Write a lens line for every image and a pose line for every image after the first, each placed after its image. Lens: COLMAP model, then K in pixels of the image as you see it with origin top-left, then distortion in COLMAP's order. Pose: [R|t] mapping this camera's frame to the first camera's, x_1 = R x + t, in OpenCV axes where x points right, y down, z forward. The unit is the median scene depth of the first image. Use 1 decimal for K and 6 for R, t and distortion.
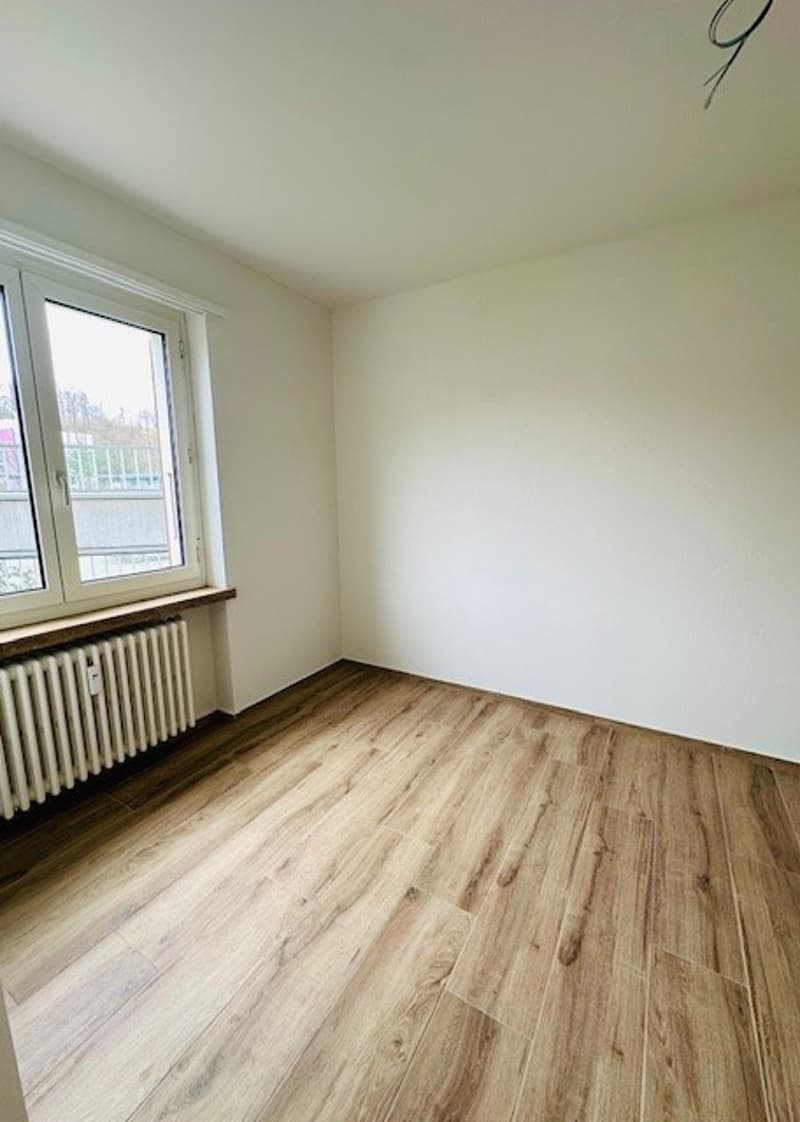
lens RADIAL K [[456.7, 0, 400.0], [0, 456.7, 561.0], [0, 0, 1]] dist [-0.013579, -0.000238]
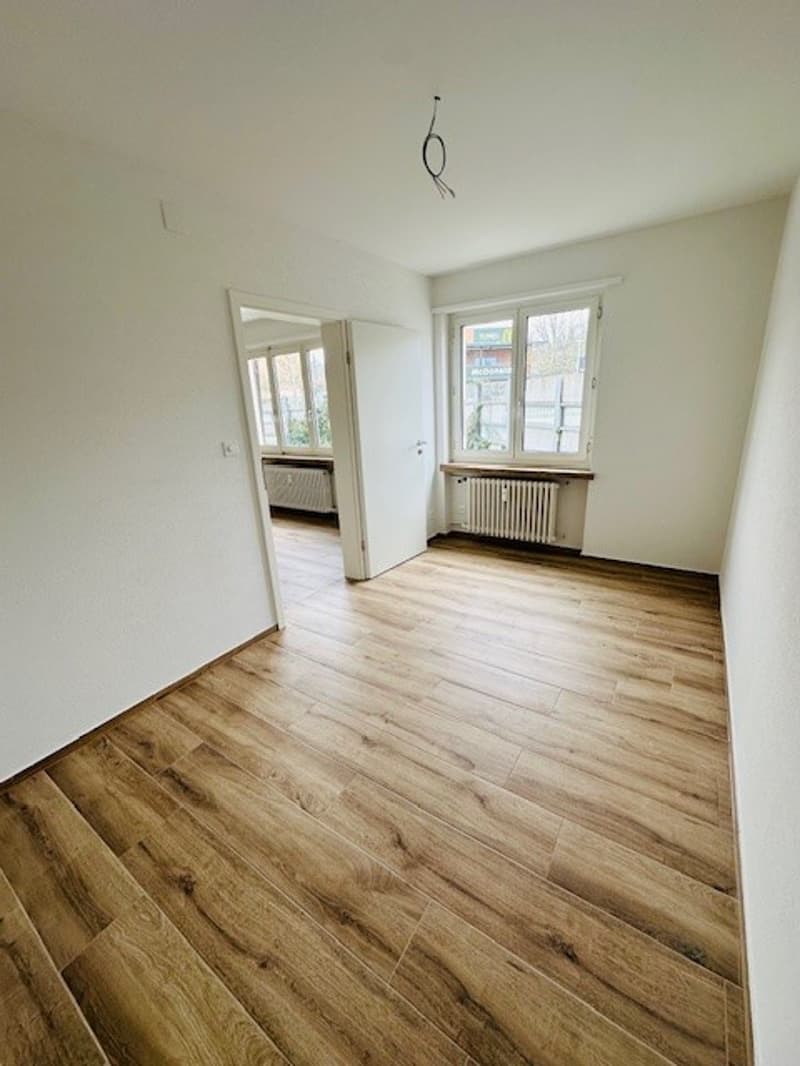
lens RADIAL K [[423.8, 0, 400.0], [0, 423.8, 533.0], [0, 0, 1]] dist [-0.000812, -0.000037]
pose [[-0.071358, 0.309019, -0.948375, 1.136115], [-0.114132, 0.942025, 0.315537, -0.134610], [0.990900, 0.130756, -0.031952, 0.449492]]
